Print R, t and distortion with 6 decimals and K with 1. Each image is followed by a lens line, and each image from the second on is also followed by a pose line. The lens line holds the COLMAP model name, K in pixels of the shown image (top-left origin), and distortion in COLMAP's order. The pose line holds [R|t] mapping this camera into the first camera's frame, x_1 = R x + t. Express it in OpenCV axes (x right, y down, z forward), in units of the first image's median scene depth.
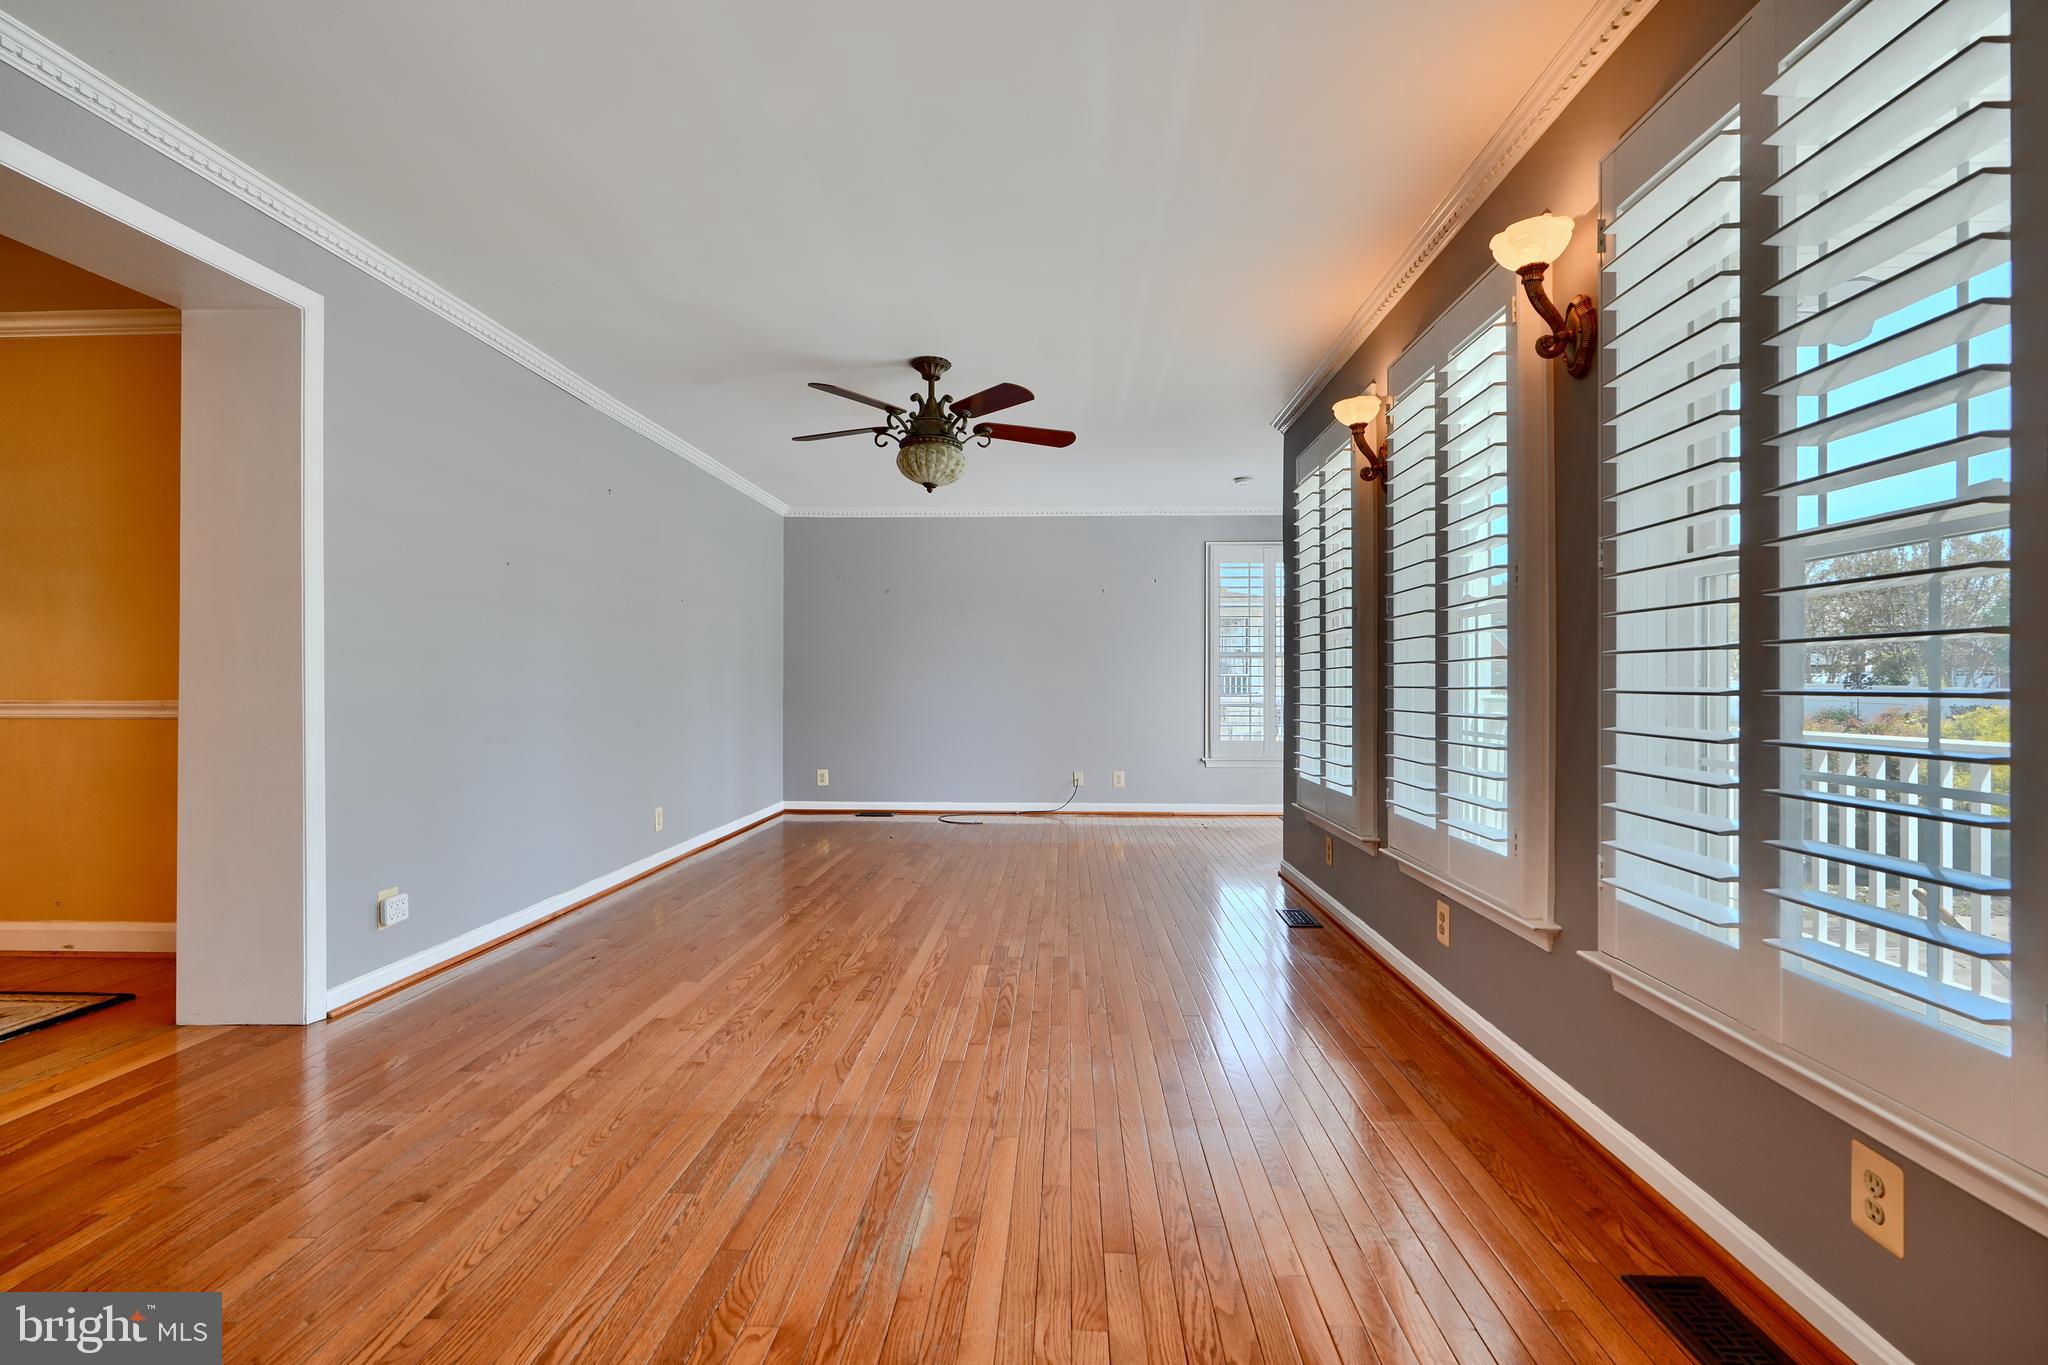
lens RADIAL K [[929.6, 0, 1034.8], [0, 929.6, 716.5], [0, 0, 1]] dist [-0.001862, -0.001571]
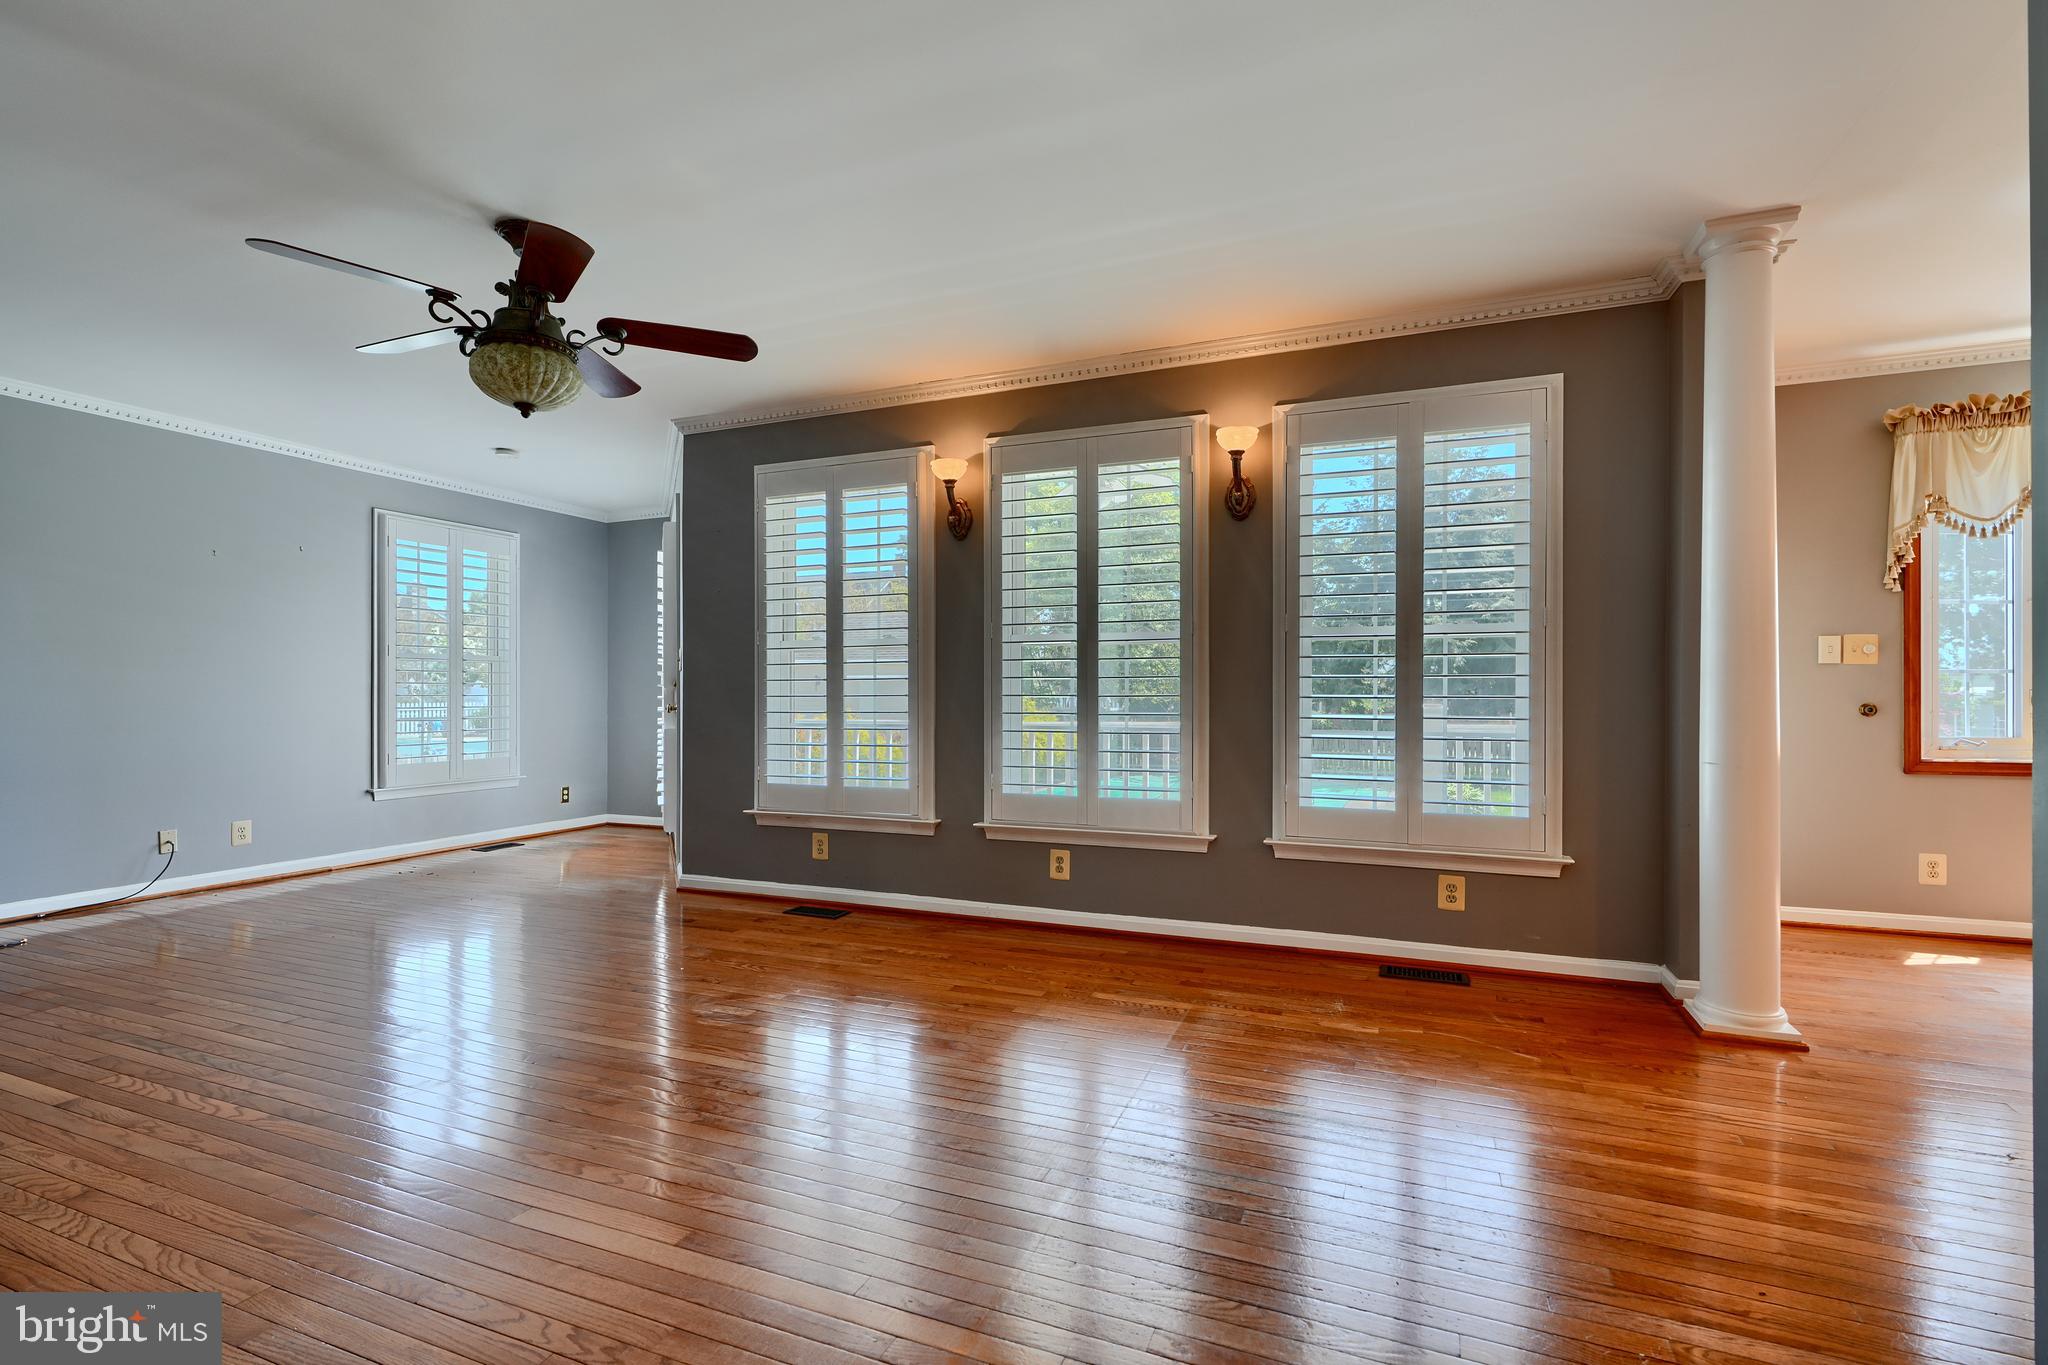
lens RADIAL K [[937.1, 0, 1023.7], [0, 937.1, 711.2], [0, 0, 1]] dist [-0.001545, -0.000294]
pose [[0.338590, -0.017323, 0.940775, -0.651116], [0.033135, 0.999430, 0.006477, -0.011996], [-0.940351, 0.028979, 0.338971, 0.416738]]
